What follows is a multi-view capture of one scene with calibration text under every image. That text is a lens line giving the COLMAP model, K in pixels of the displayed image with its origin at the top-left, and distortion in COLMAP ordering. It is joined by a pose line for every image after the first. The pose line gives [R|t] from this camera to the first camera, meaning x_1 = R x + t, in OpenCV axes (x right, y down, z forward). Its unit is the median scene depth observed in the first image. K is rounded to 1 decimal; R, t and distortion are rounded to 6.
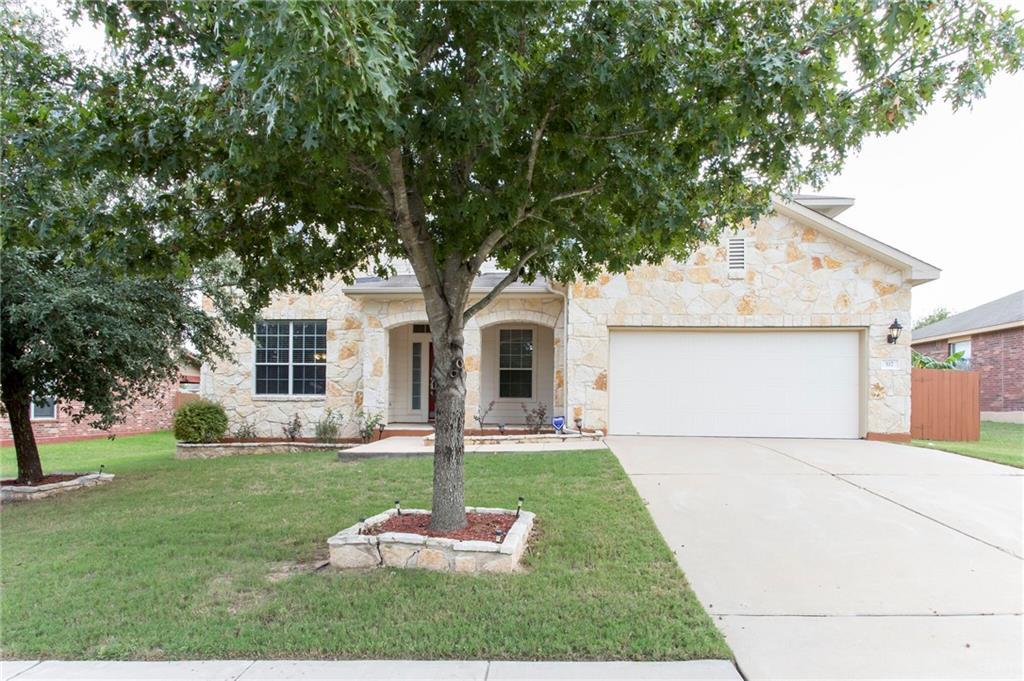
lens RADIAL K [[560.2, 0, 511.7], [0, 560.2, 398.5], [0, 0, 1]] dist [-0.002204, -0.000155]
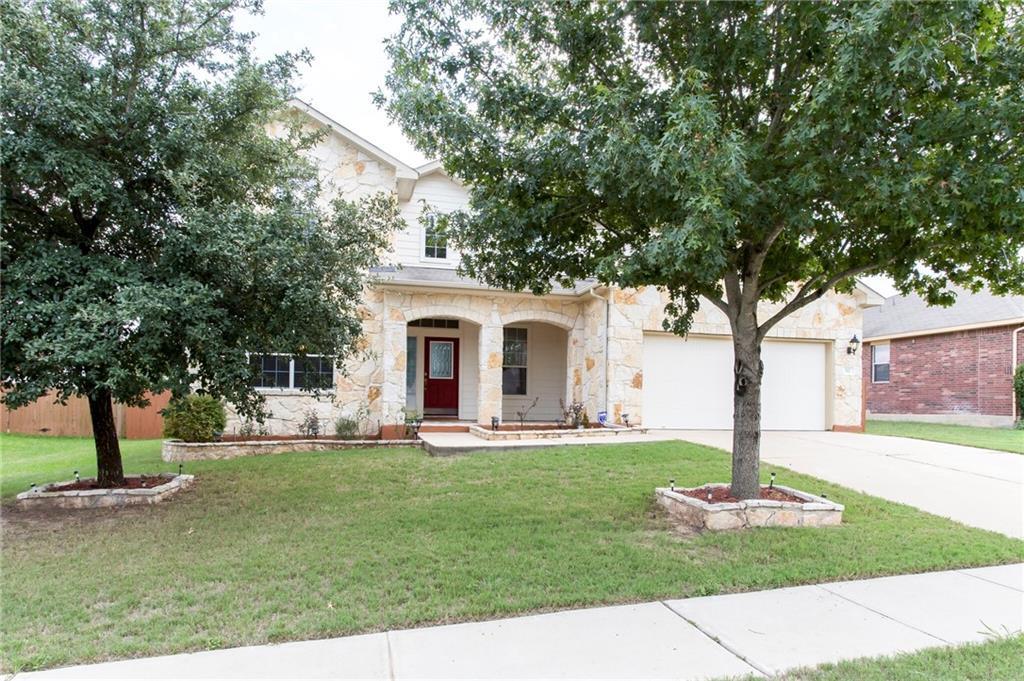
lens RADIAL K [[589.9, 0, 514.3], [0, 589.9, 389.7], [0, 0, 1]] dist [-0.007806, -0.000498]
pose [[0.956295, 0.013327, 0.292100, -0.416062], [-0.009292, 0.999841, -0.015197, 0.007970], [-0.292256, 0.011819, 0.956267, -0.036623]]
